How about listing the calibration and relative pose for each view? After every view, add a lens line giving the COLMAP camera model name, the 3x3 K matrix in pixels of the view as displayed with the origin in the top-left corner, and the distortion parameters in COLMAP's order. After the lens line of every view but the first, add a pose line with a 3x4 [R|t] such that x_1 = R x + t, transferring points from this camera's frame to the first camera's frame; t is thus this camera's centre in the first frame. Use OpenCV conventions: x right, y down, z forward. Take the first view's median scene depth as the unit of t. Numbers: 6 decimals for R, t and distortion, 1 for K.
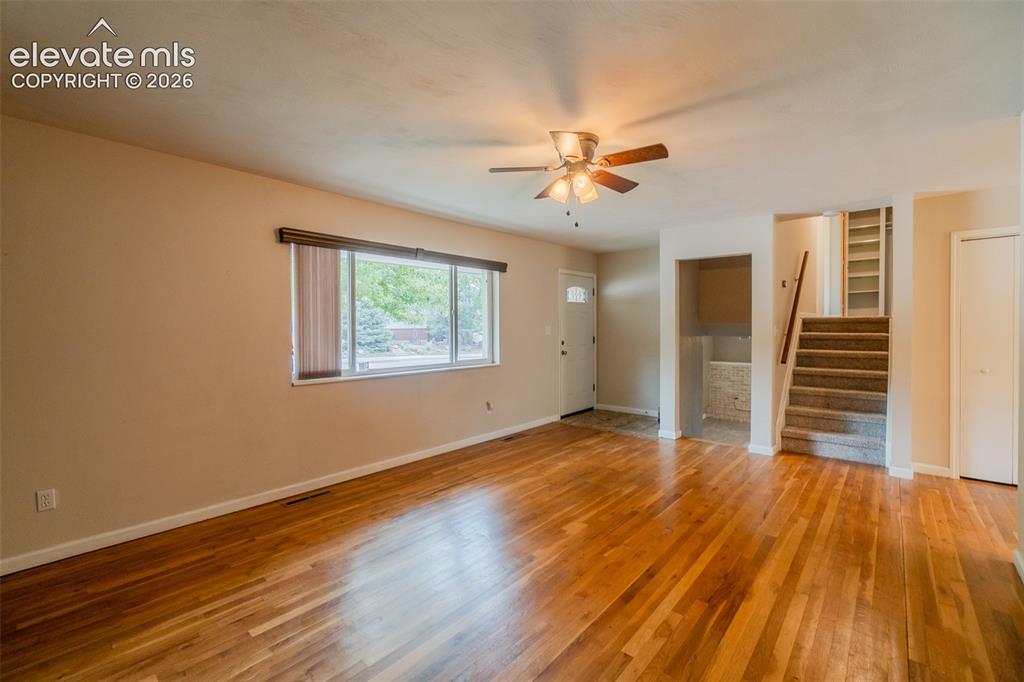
lens RADIAL K [[442.5, 0, 507.3], [0, 442.5, 336.9], [0, 0, 1]] dist [-0.009033, 0.002268]
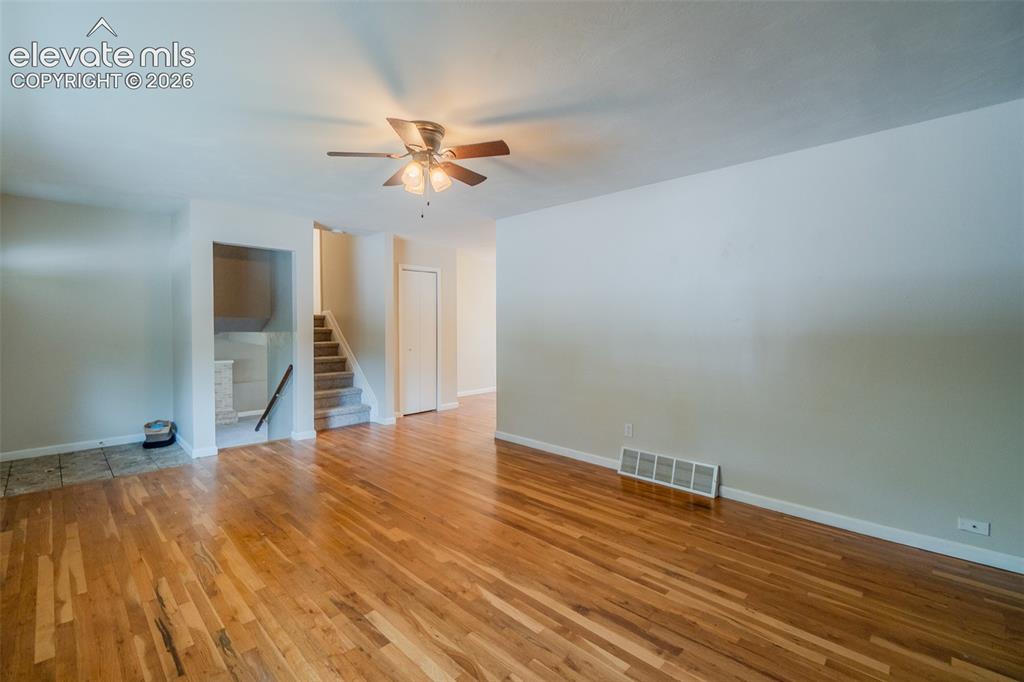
lens RADIAL K [[442.5, 0, 508.1], [0, 442.5, 335.9], [0, 0, 1]] dist [-0.009033, 0.002268]
pose [[0.047948, -0.023182, 0.998581, -0.564513], [0.017891, 0.999590, 0.022346, -0.004170], [-0.998690, 0.016794, 0.048343, 0.530076]]
